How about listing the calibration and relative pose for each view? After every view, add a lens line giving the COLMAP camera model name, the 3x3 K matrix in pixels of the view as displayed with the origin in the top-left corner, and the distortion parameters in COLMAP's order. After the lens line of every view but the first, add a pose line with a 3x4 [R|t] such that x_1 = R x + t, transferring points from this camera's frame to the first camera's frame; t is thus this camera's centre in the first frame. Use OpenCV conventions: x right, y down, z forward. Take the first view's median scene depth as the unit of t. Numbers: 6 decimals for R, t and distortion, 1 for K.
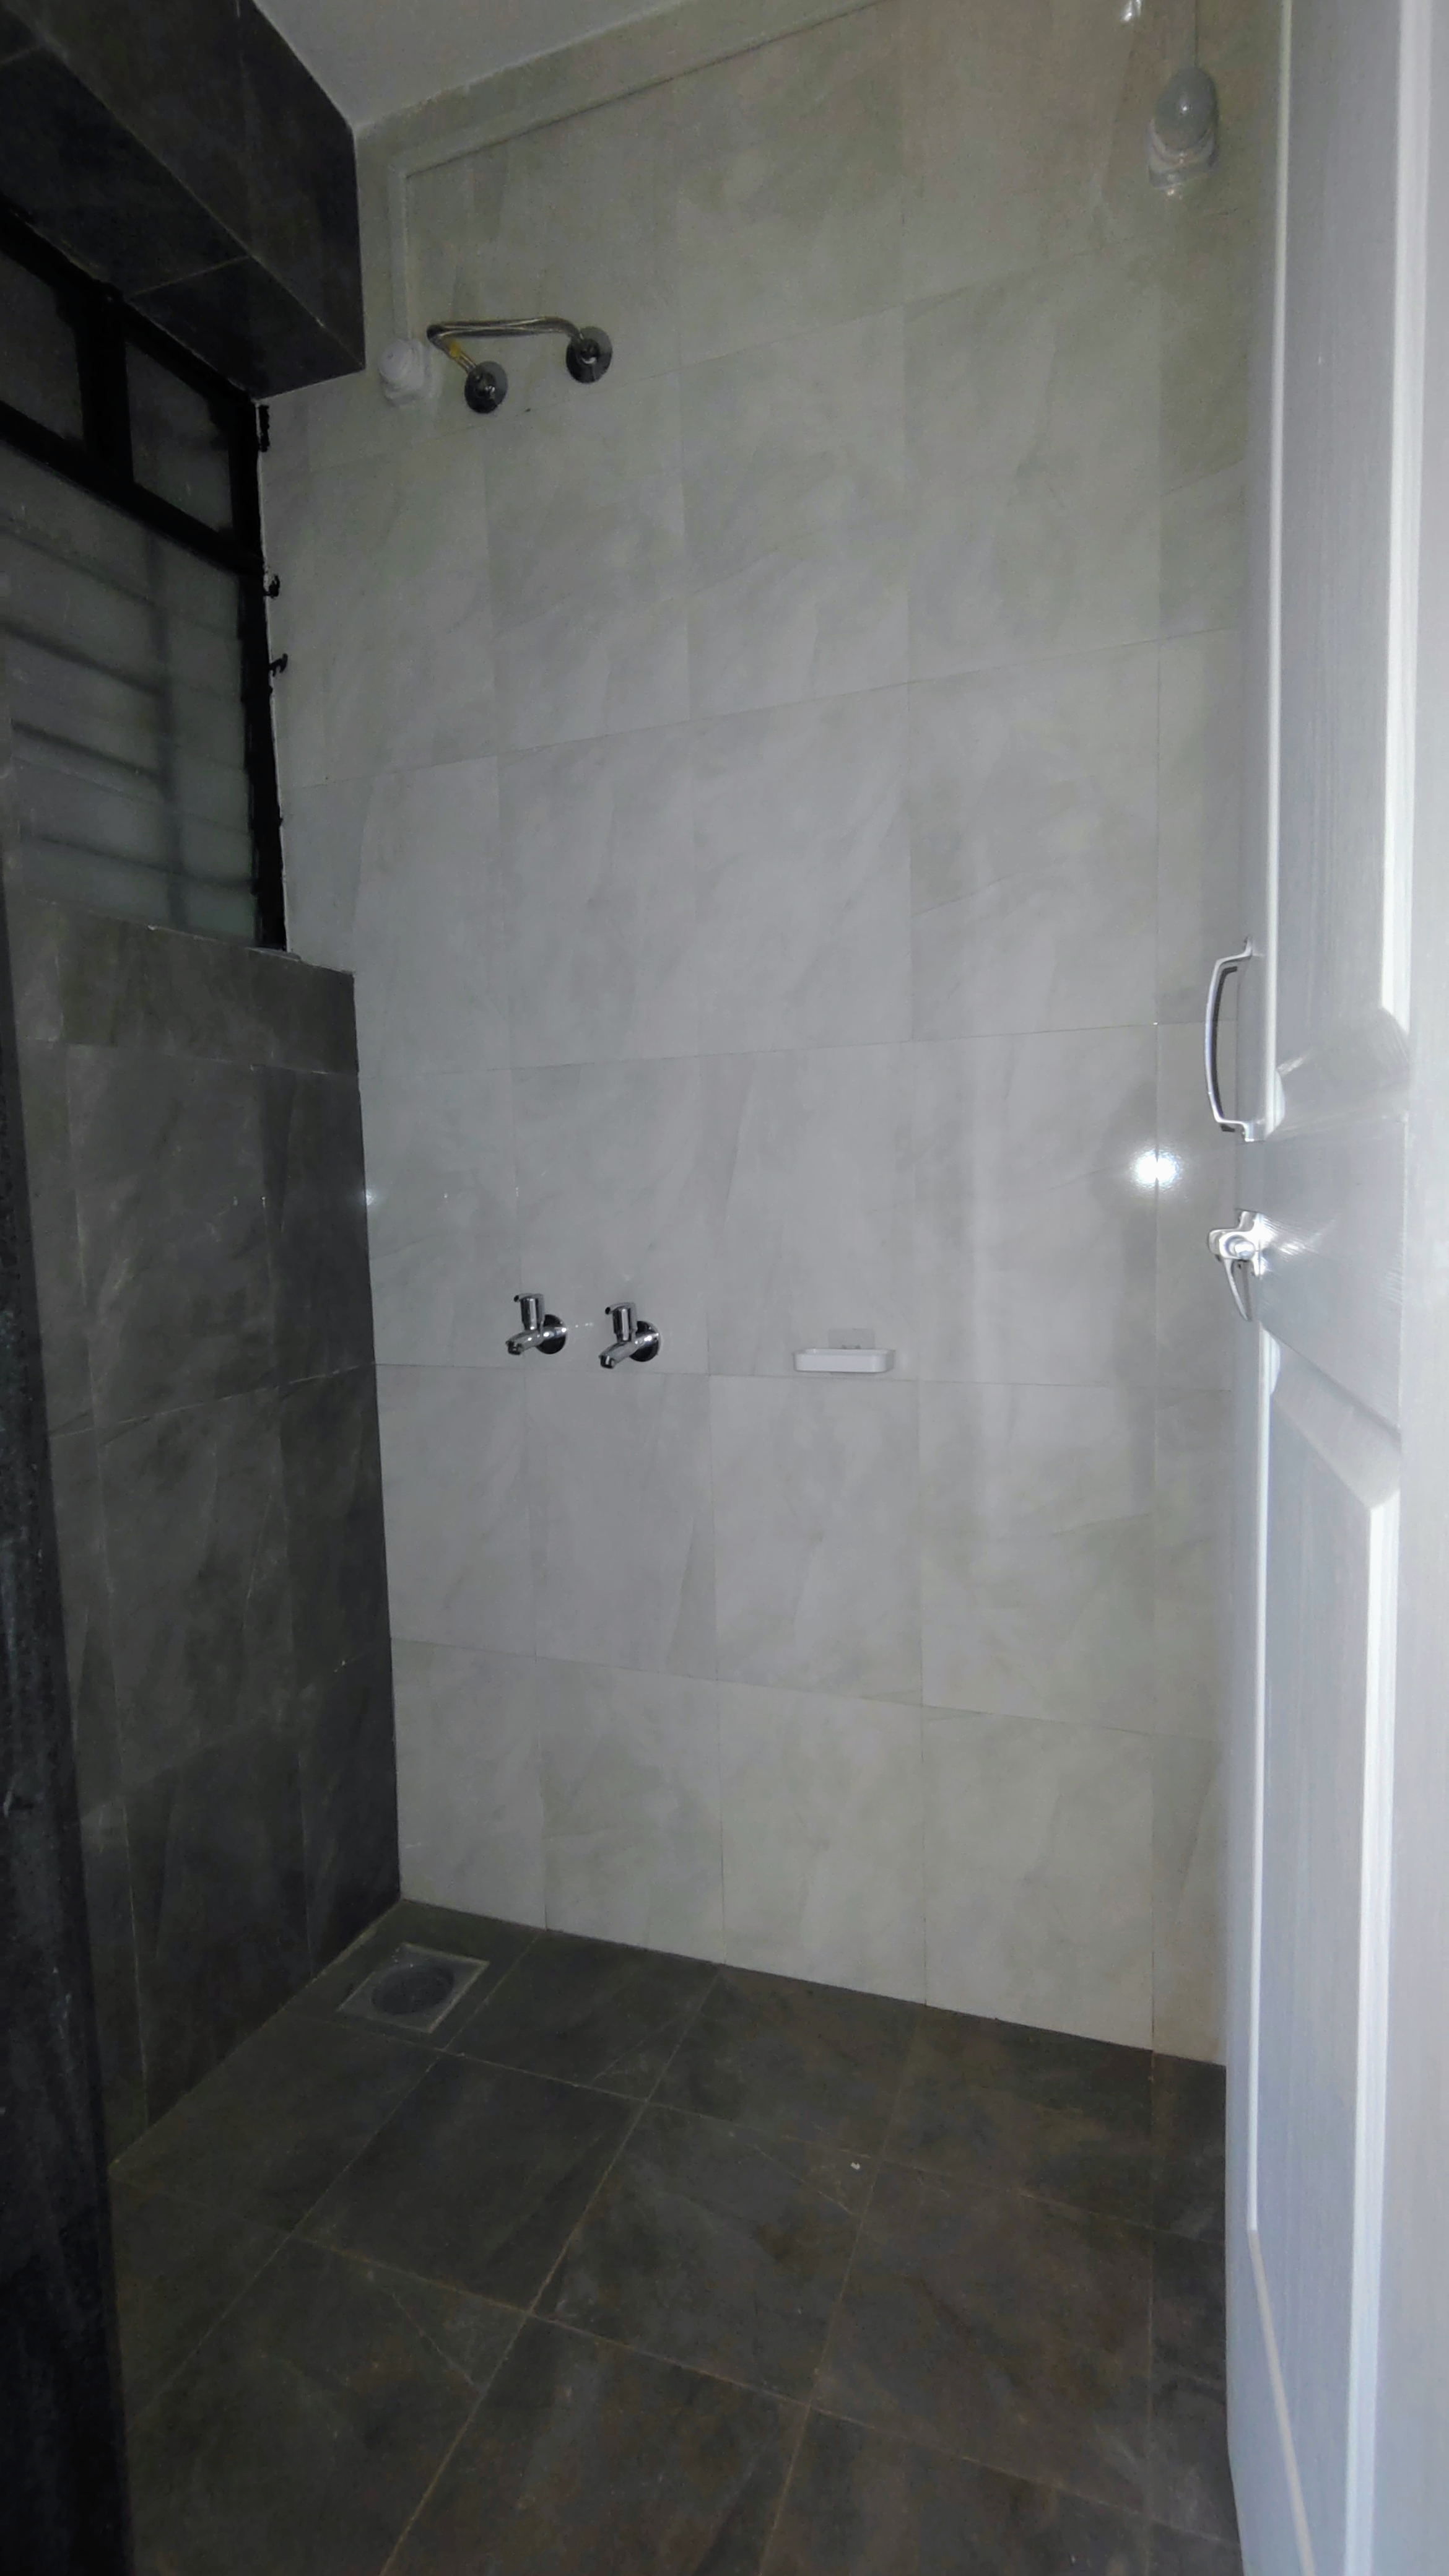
lens RADIAL K [[1197.1, 0, 715.6], [0, 1197.1, 1283.9], [0, 0, 1]] dist [-0.002936, 0.004442]
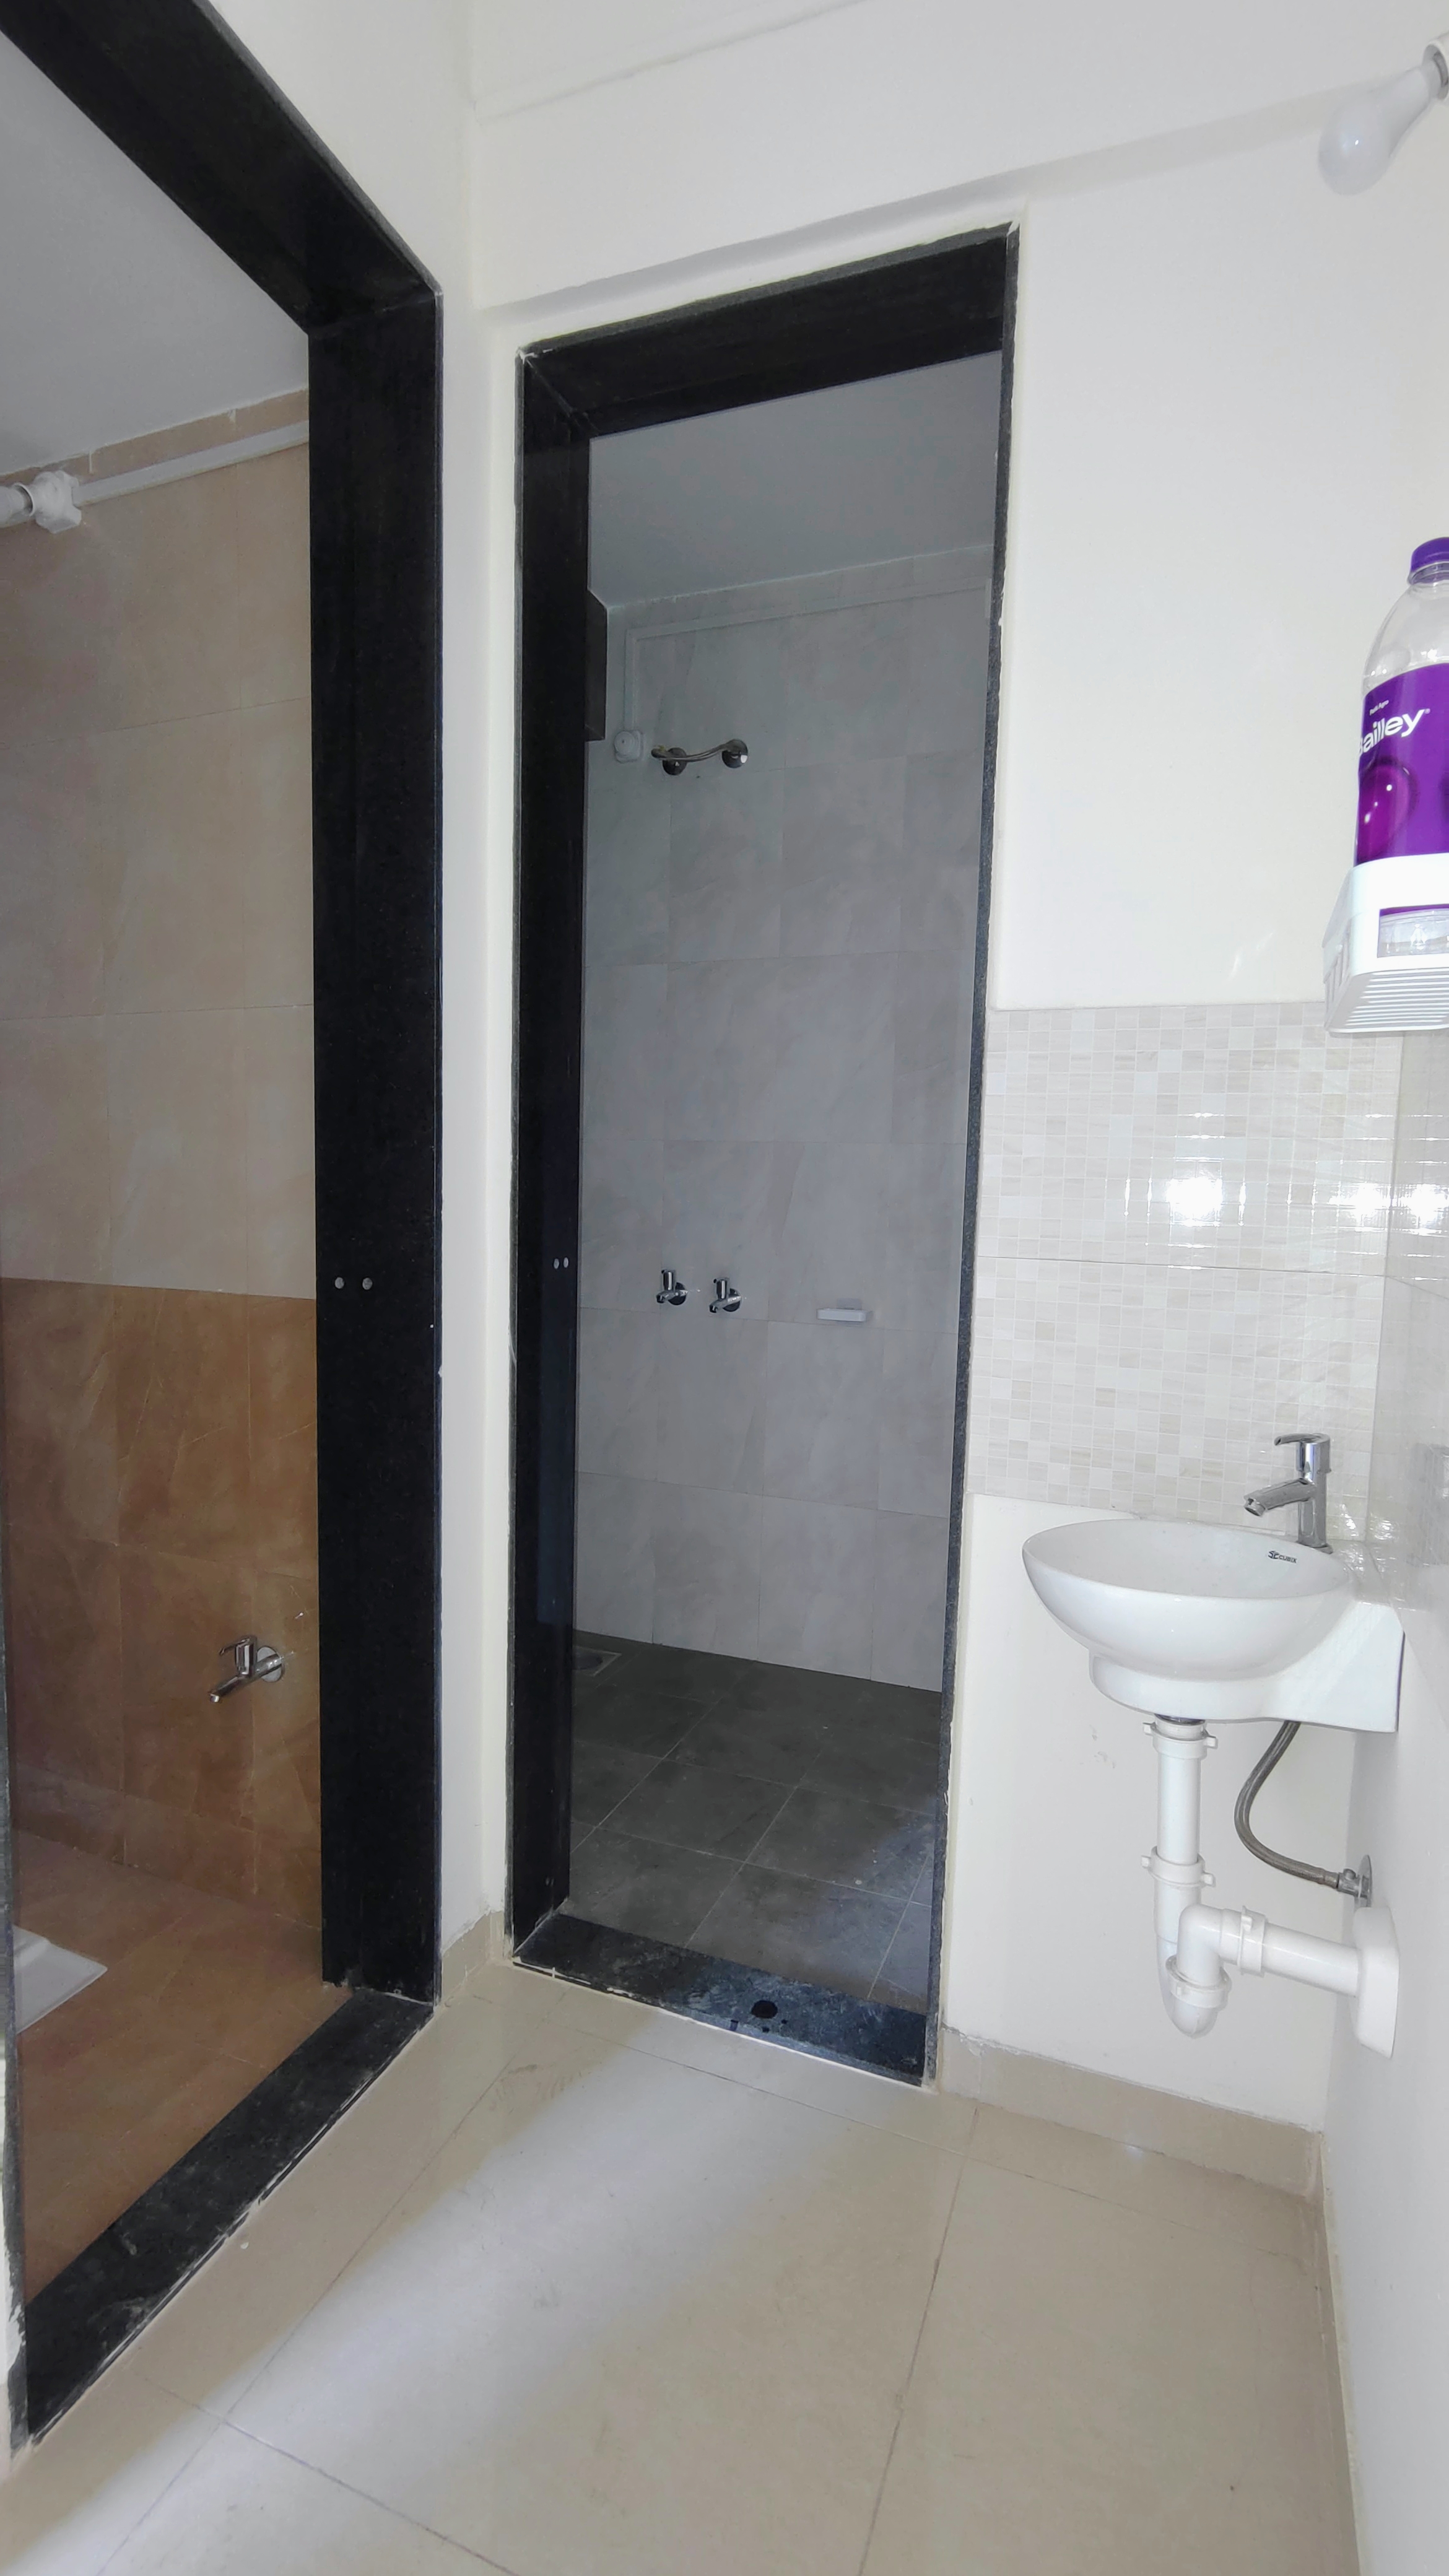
lens RADIAL K [[1197.1, 0, 735.6], [0, 1197.1, 1301.1], [0, 0, 1]] dist [-0.002936, 0.004442]
pose [[0.998448, 0.055677, -0.001587, -0.052184], [-0.055666, 0.998427, 0.006720, 0.037427], [0.001959, -0.006622, 0.999976, -0.769863]]
